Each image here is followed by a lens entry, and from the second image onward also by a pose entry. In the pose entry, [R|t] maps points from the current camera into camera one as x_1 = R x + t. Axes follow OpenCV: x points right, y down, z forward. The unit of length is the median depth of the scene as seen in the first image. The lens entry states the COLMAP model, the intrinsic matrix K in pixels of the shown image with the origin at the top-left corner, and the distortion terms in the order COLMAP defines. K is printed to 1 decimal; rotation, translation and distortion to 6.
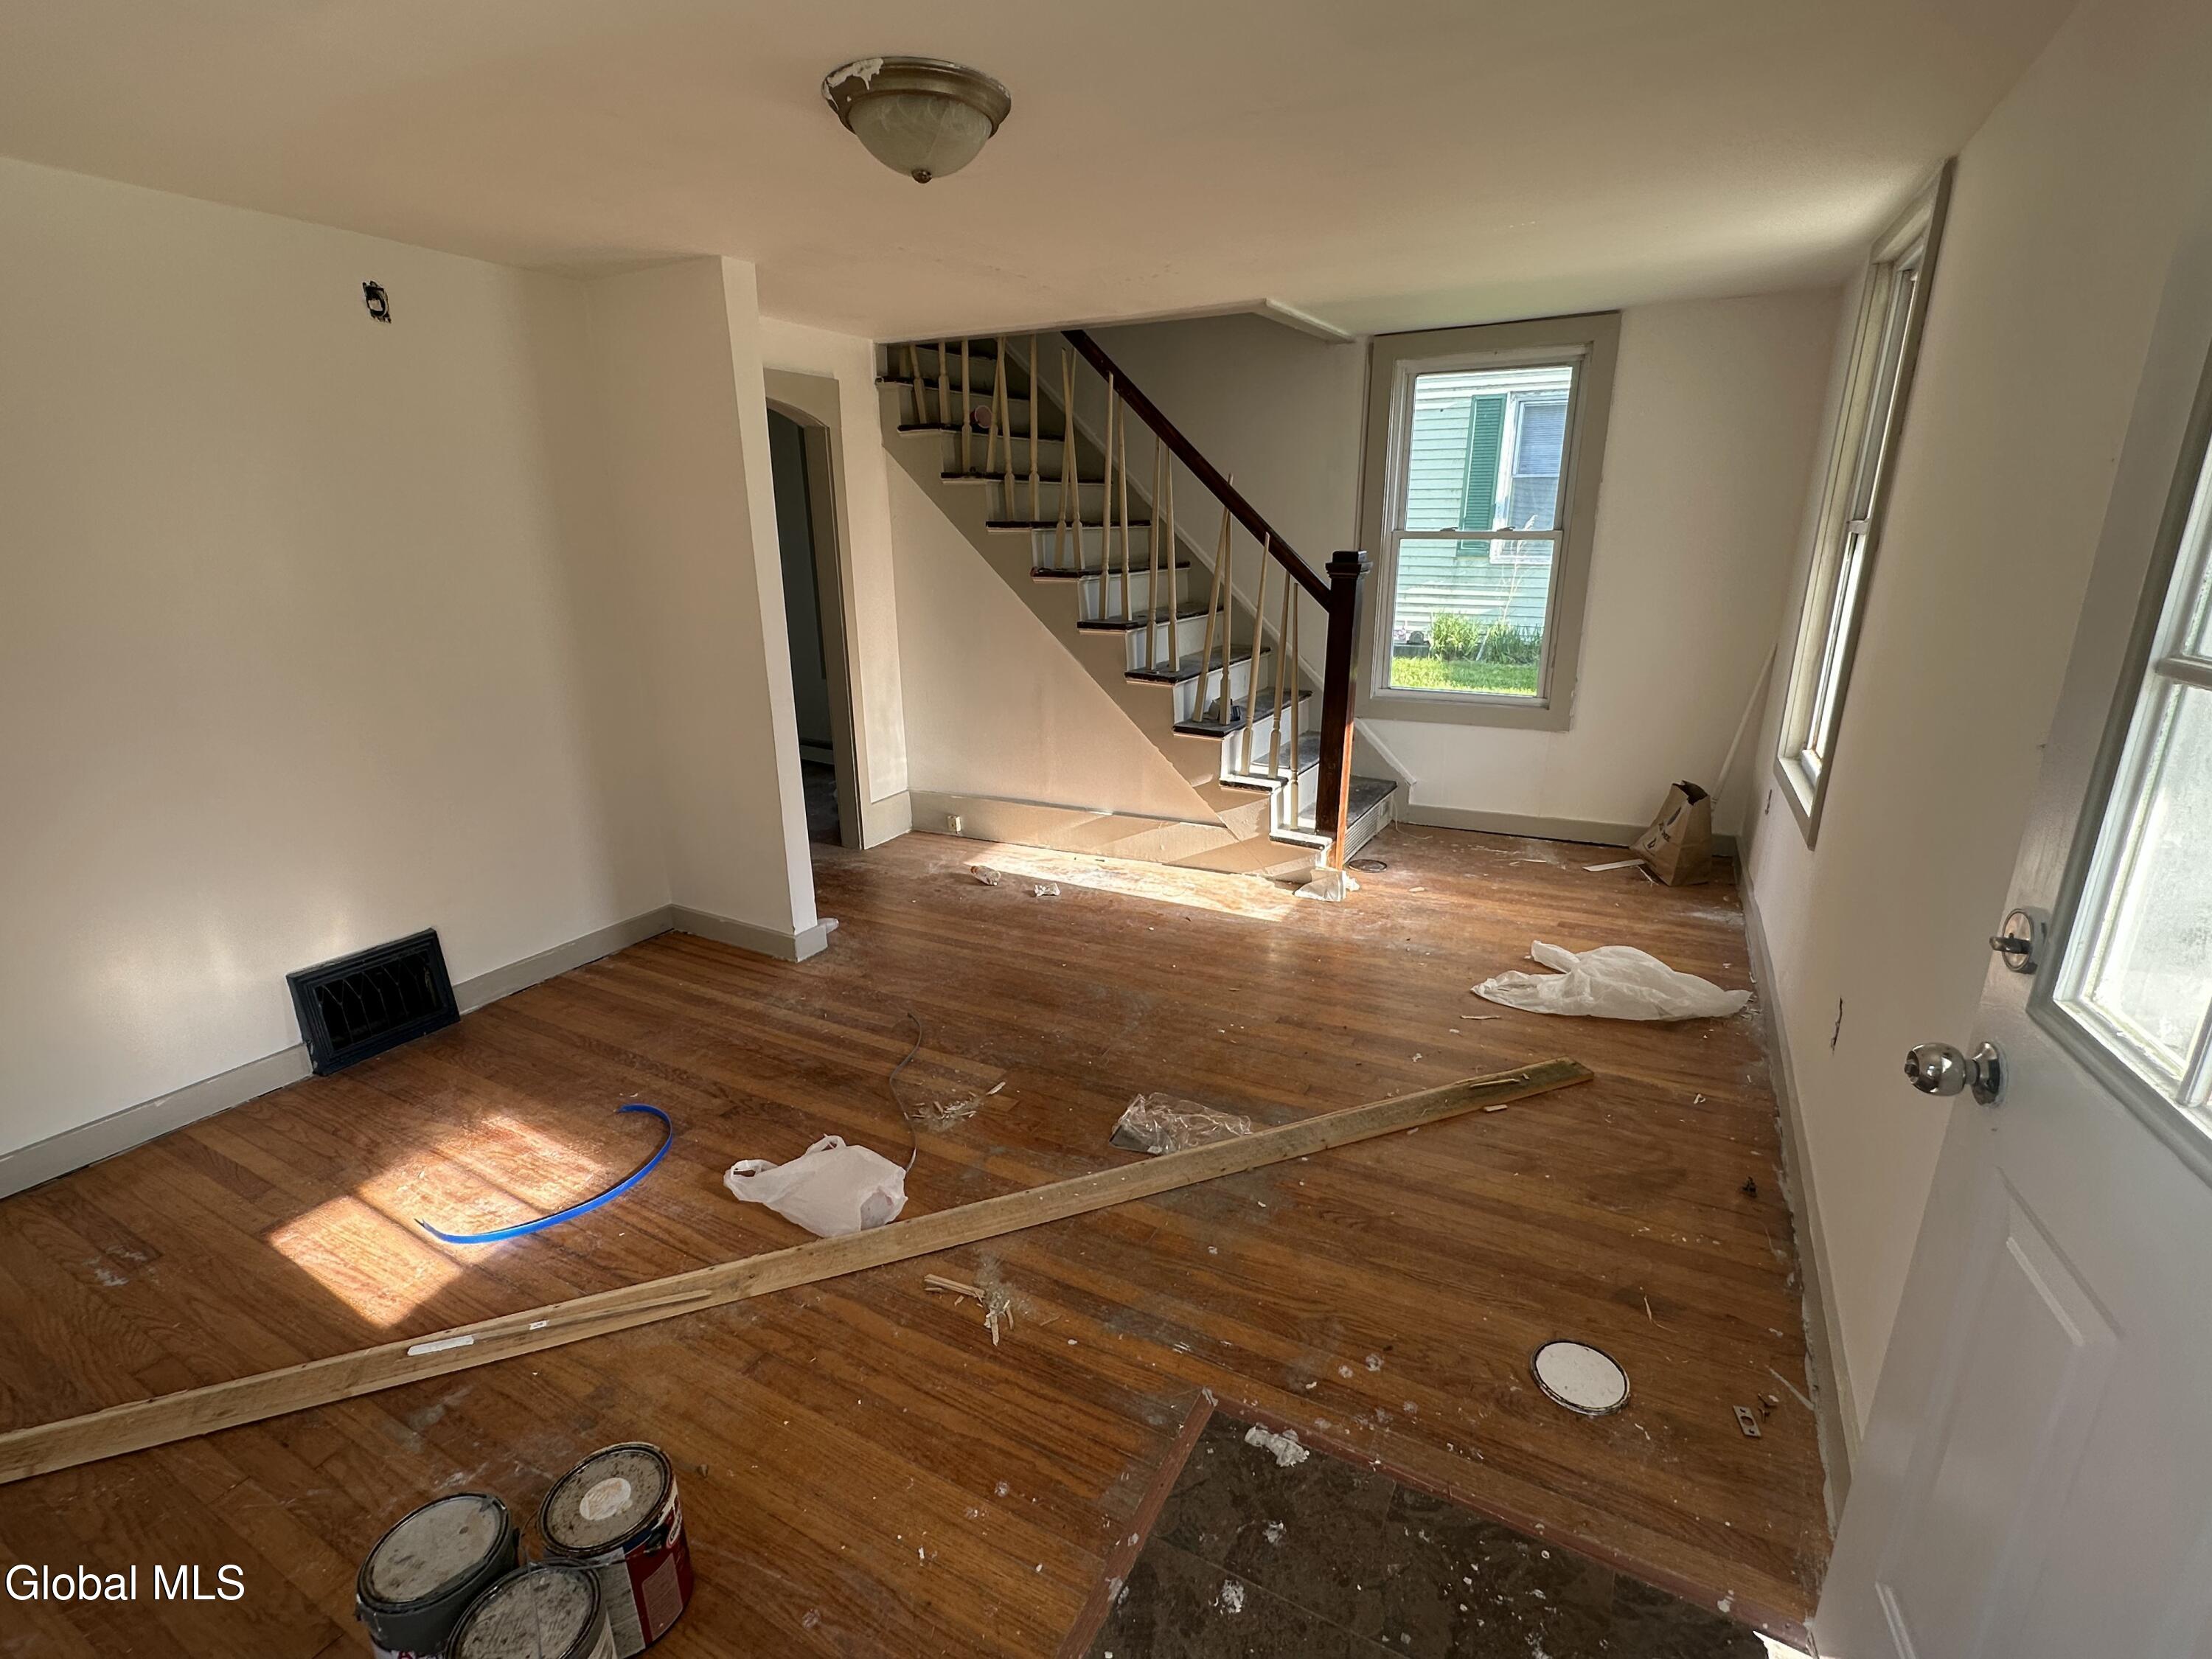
lens RADIAL K [[1012.1, 0, 1104.1], [0, 1012.1, 836.4], [0, 0, 1]] dist [-0.001329, -0.000229]
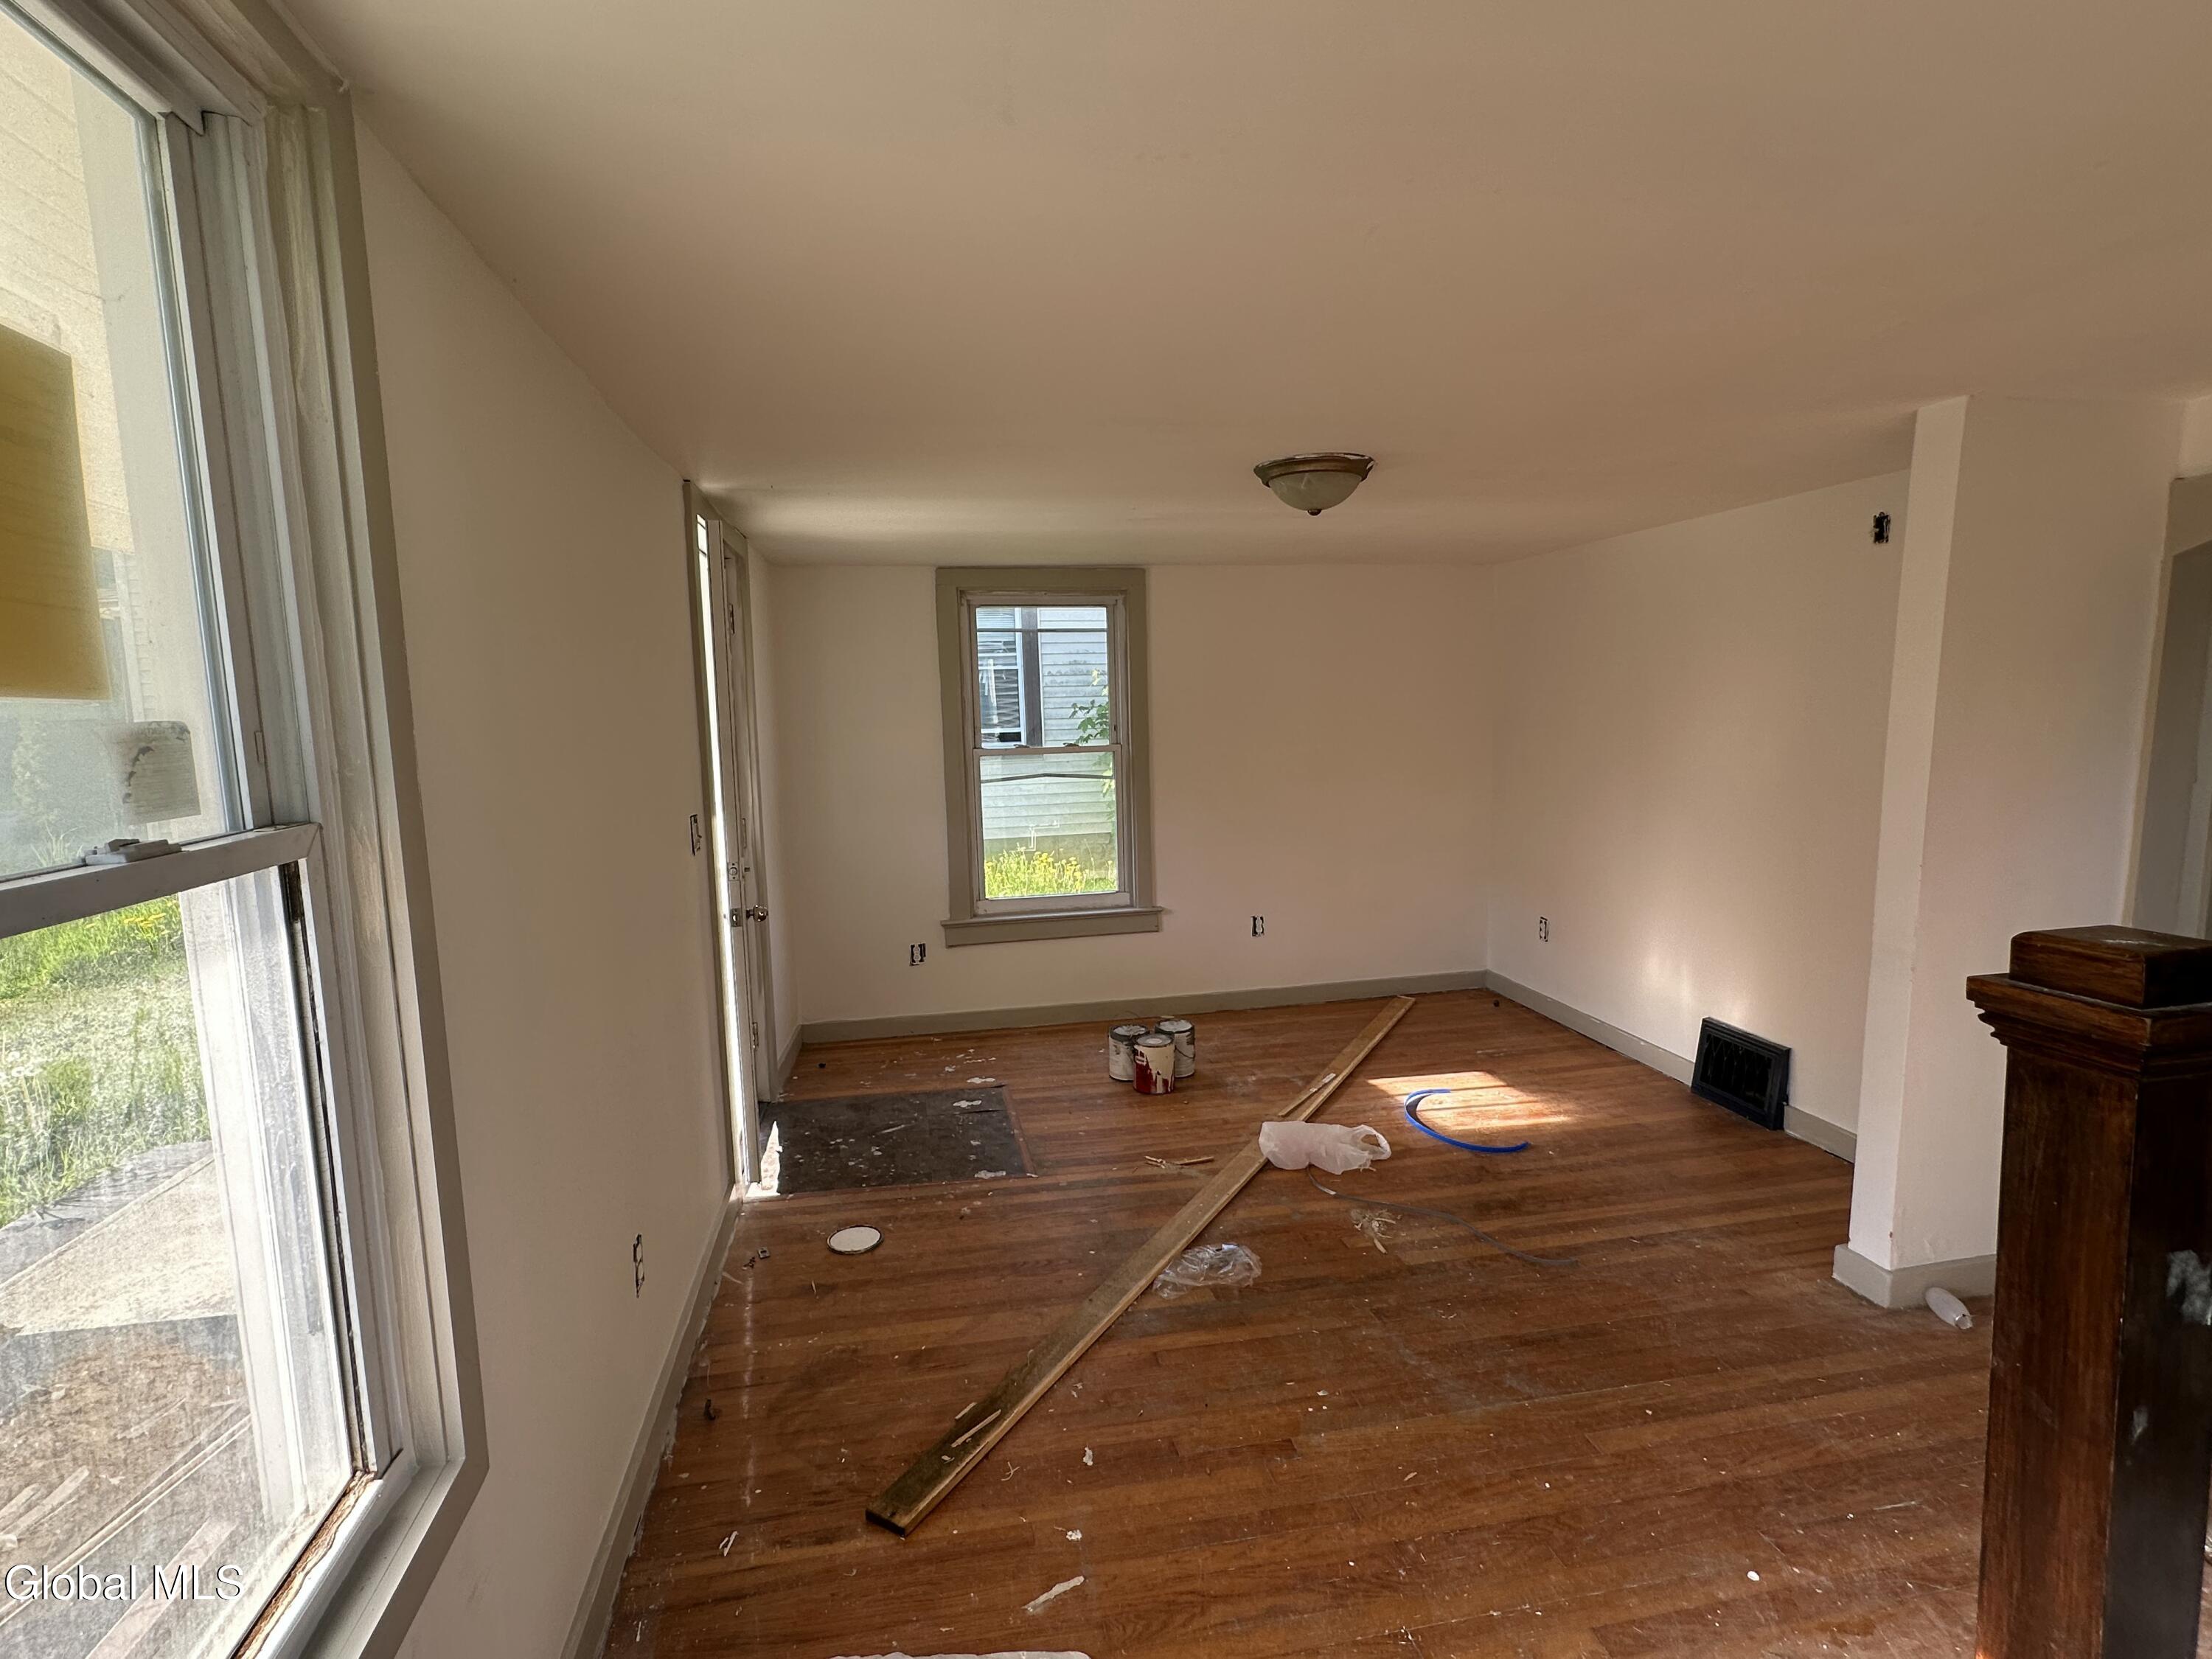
lens RADIAL K [[1012.1, 0, 1099.9], [0, 1012.1, 828.7], [0, 0, 1]] dist [-0.001329, -0.000229]
pose [[-0.760485, 0.103294, -0.641088, 0.792491], [-0.167928, 0.922399, 0.347822, -0.499089], [0.627267, 0.372170, -0.684124, 1.459699]]
